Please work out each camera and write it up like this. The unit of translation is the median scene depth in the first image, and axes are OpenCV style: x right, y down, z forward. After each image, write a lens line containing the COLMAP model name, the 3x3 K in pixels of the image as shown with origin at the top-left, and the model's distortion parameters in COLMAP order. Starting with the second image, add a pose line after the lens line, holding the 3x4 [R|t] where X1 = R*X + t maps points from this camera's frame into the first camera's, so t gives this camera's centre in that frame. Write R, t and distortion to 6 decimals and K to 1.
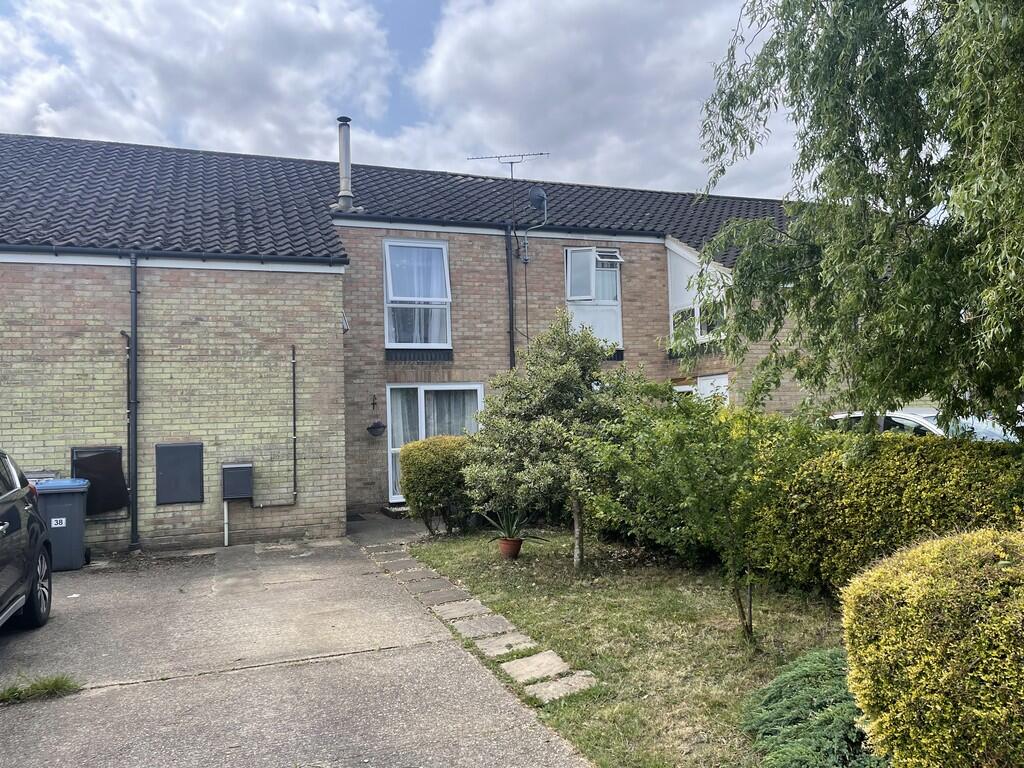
lens RADIAL K [[776.2, 0, 505.1], [0, 776.2, 383.2], [0, 0, 1]] dist [0.069989, -0.086195]
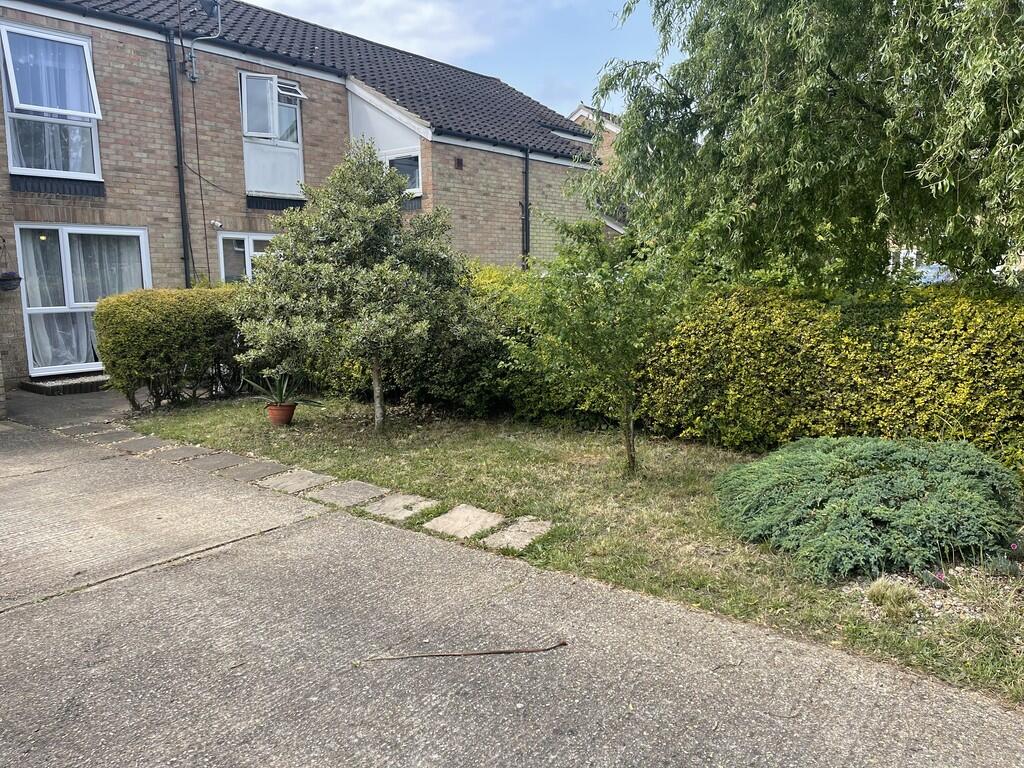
lens RADIAL K [[776.2, 0, 520.7], [0, 776.2, 389.0], [0, 0, 1]] dist [0.069989, -0.086195]
pose [[0.848644, -0.055204, 0.526075, -0.146474], [-0.036850, 0.985953, 0.162906, 0.018449], [-0.527679, -0.157635, 0.834689, 0.077039]]
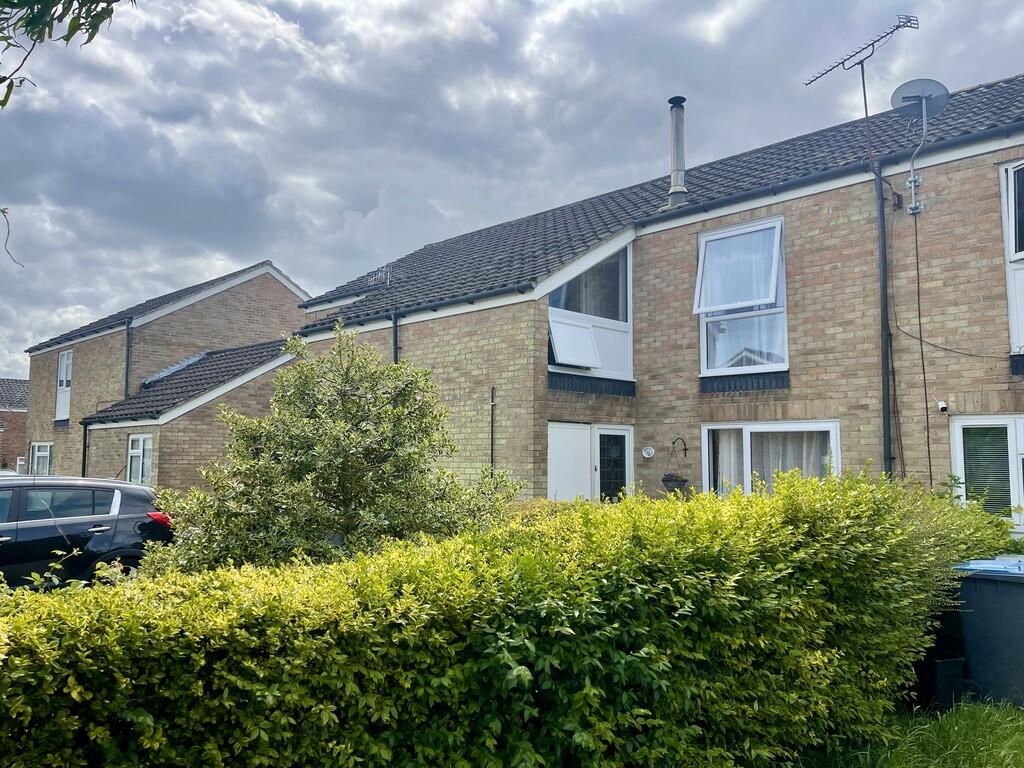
lens RADIAL K [[776.2, 0, 509.9], [0, 776.2, 384.3], [0, 0, 1]] dist [0.069989, -0.086195]
pose [[0.425719, -0.052379, -0.903338, 0.461160], [0.023409, 0.998627, -0.046873, -0.006147], [0.904553, -0.001192, 0.426360, 0.509057]]
